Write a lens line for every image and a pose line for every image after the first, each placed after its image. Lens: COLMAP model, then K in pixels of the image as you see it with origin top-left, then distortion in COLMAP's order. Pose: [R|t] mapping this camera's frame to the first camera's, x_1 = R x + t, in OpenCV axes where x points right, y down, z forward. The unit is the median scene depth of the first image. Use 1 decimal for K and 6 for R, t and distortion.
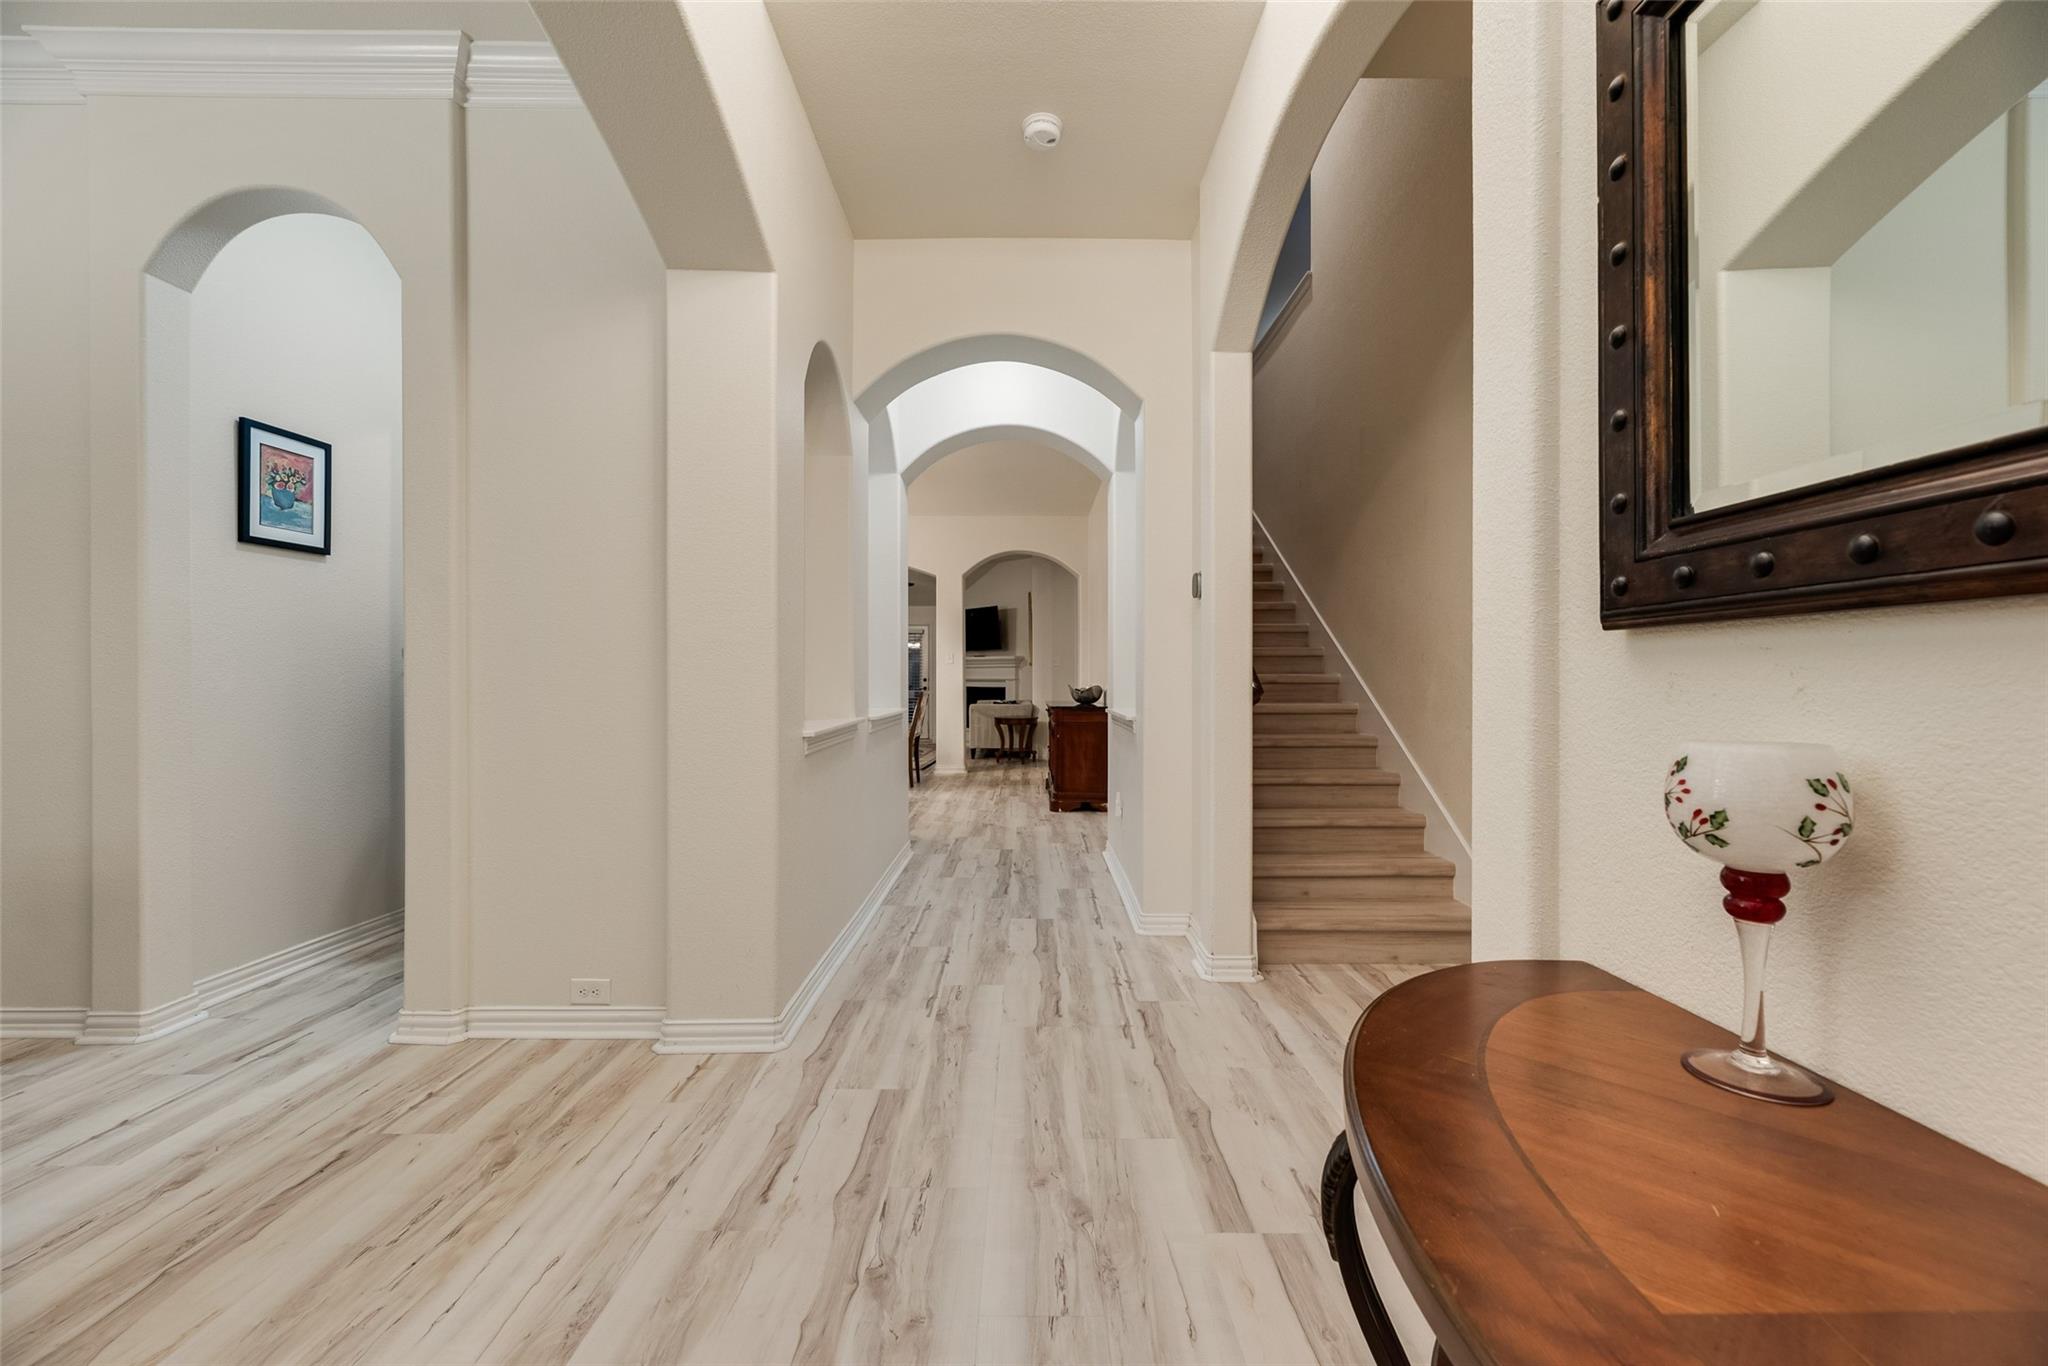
lens RADIAL K [[826.4, 0, 1030.3], [0, 826.4, 686.6], [0, 0, 1]] dist [0.000461, -0.000047]
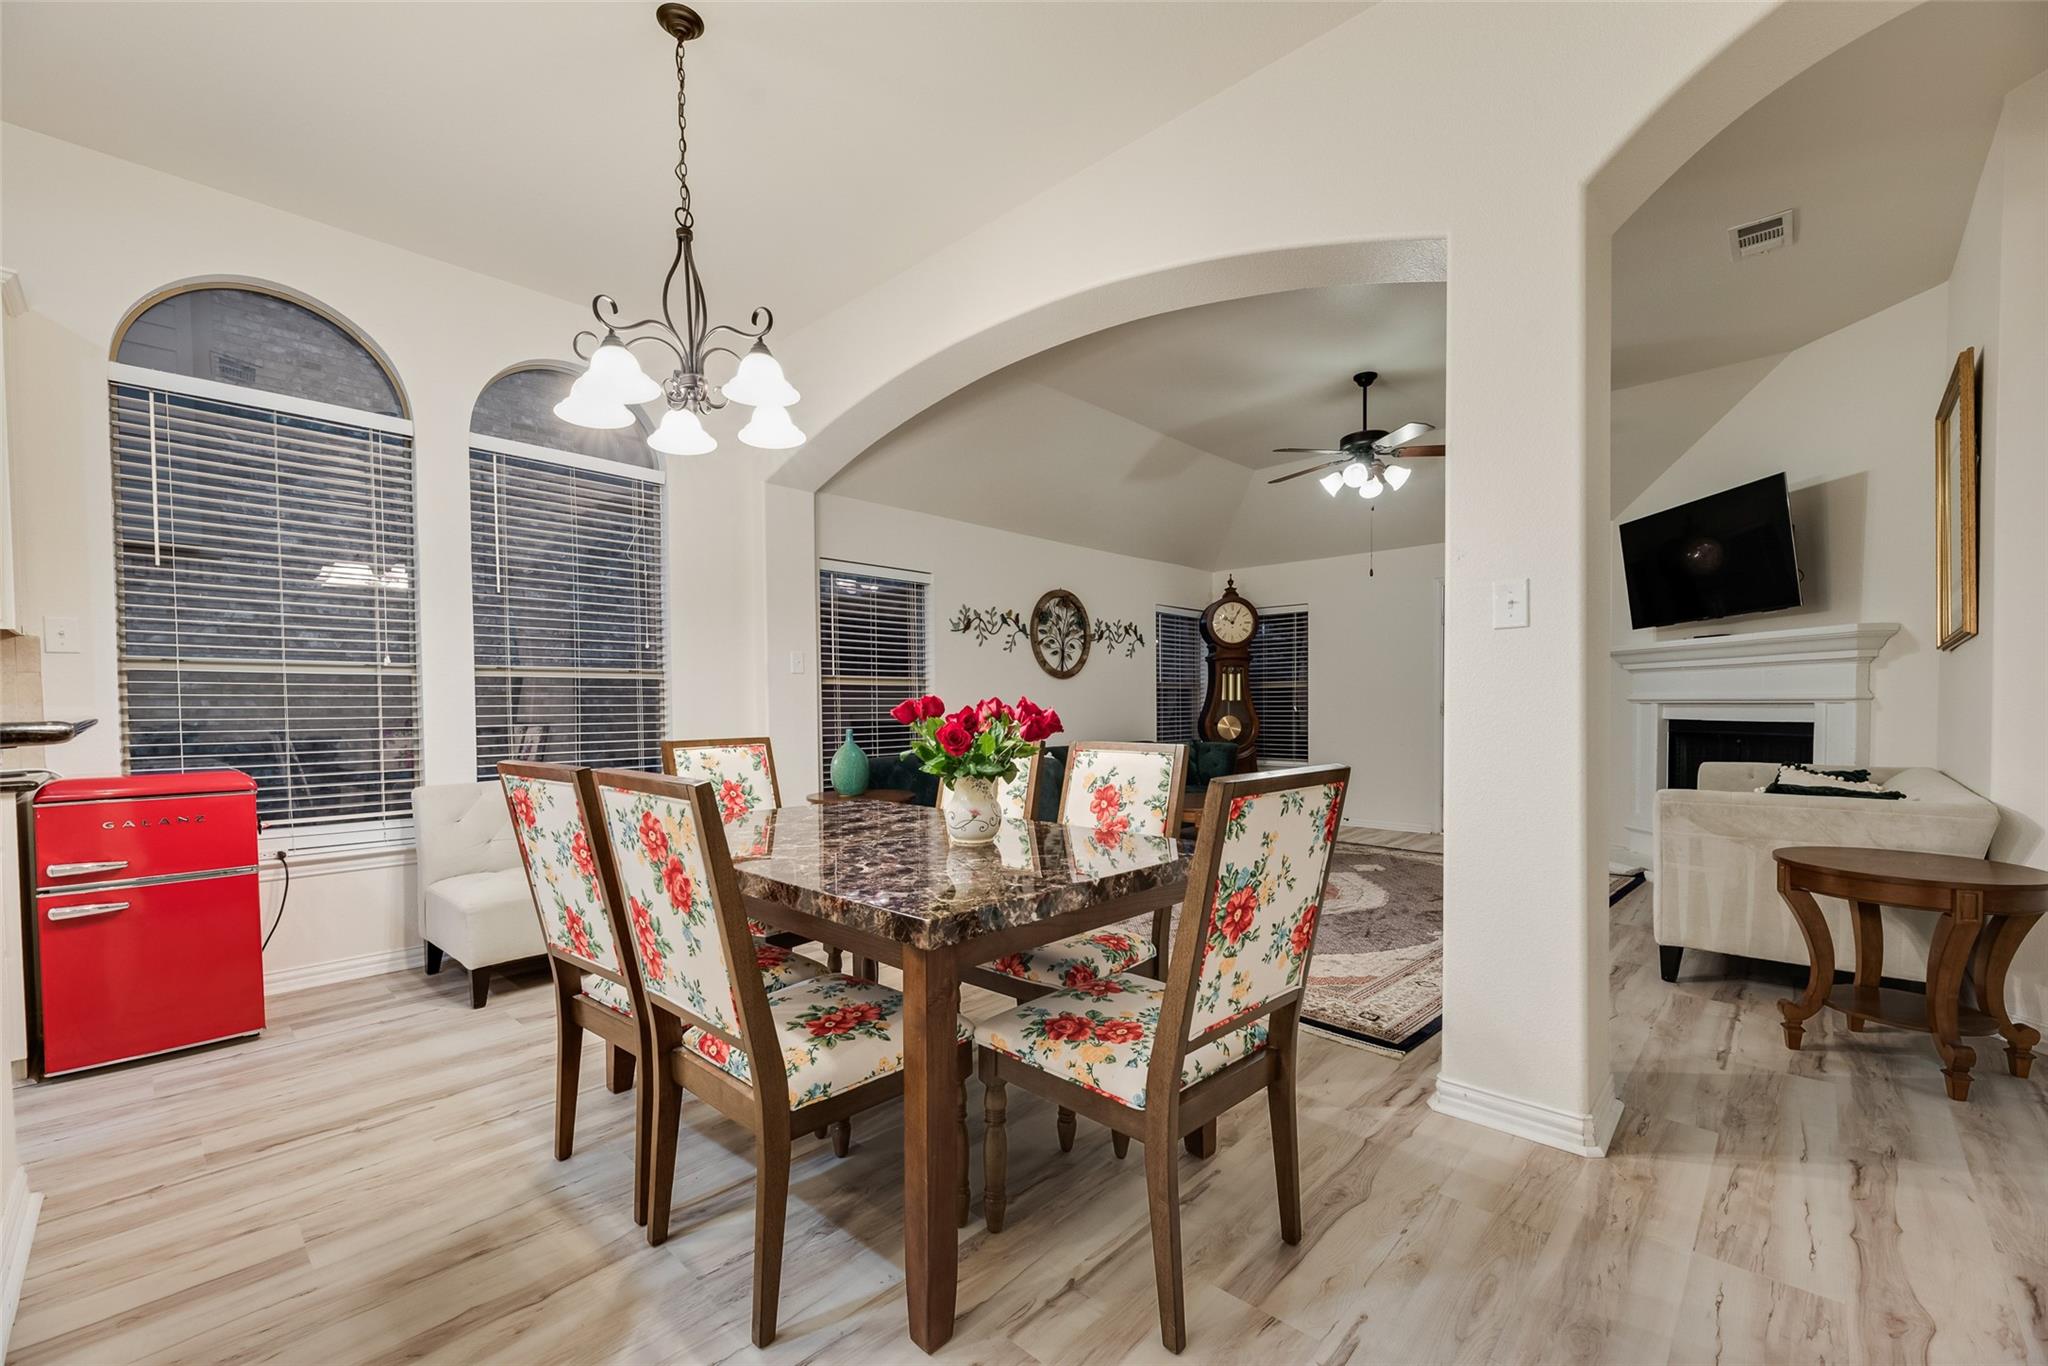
lens RADIAL K [[826.4, 0, 1055.1], [0, 826.4, 726.1], [0, 0, 1]] dist [0.000461, -0.000047]
pose [[0.732079, 0.007996, -0.681173, -0.031374], [0.003978, 0.999864, 0.016012, -0.005325], [0.681208, -0.014431, 0.731947, 0.644397]]
